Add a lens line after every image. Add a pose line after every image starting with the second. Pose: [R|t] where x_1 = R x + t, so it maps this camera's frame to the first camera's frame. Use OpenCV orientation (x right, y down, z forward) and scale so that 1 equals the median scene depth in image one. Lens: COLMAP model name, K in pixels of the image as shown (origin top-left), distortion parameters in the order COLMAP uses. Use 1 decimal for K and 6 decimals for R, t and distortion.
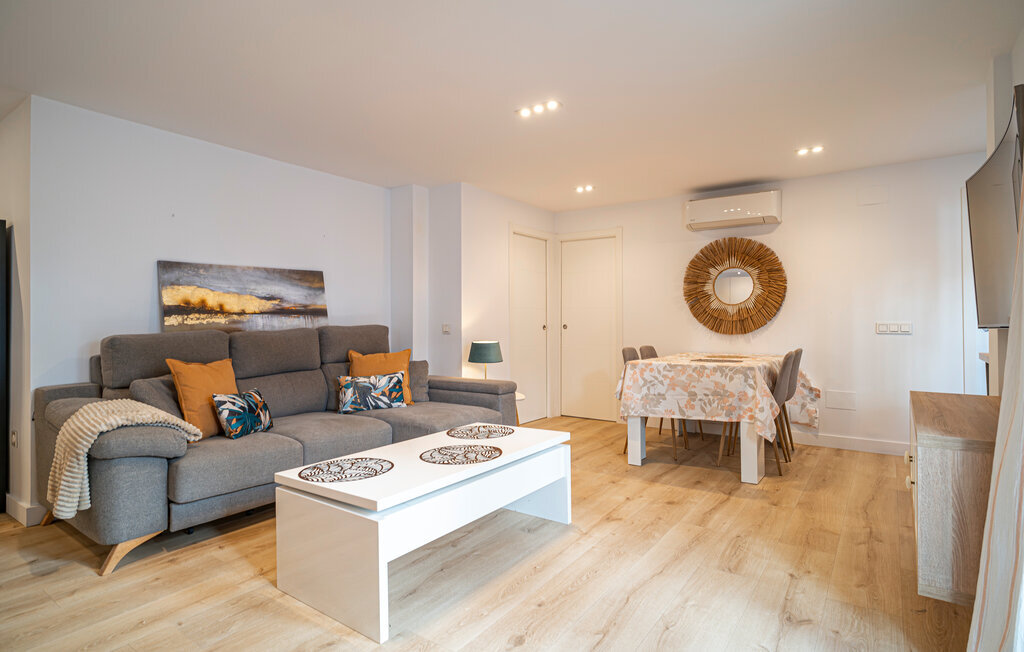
lens RADIAL K [[531.9, 0, 512.0], [0, 531.9, 326.0], [0, 0, 1]] dist [-0.006776, -0.000273]
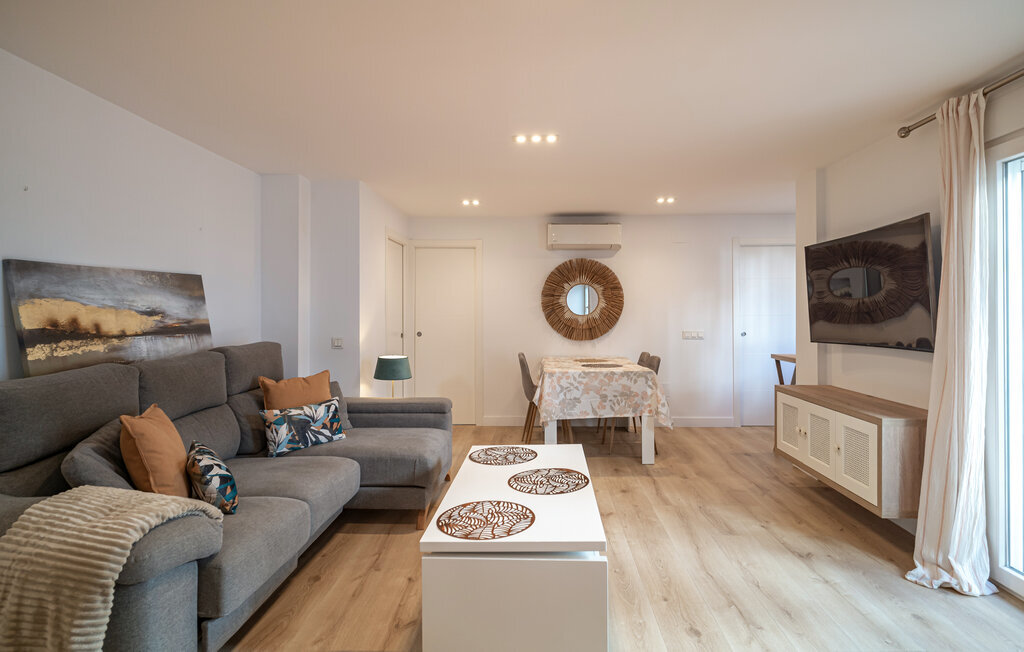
lens RADIAL K [[536.4, 0, 502.3], [0, 536.4, 318.4], [0, 0, 1]] dist [-0.005504, -0.000495]
pose [[0.831556, -0.005608, 0.555412, -0.483628], [0.002435, 0.999976, 0.006451, -0.050404], [-0.555435, -0.004012, 0.831550, 0.128793]]
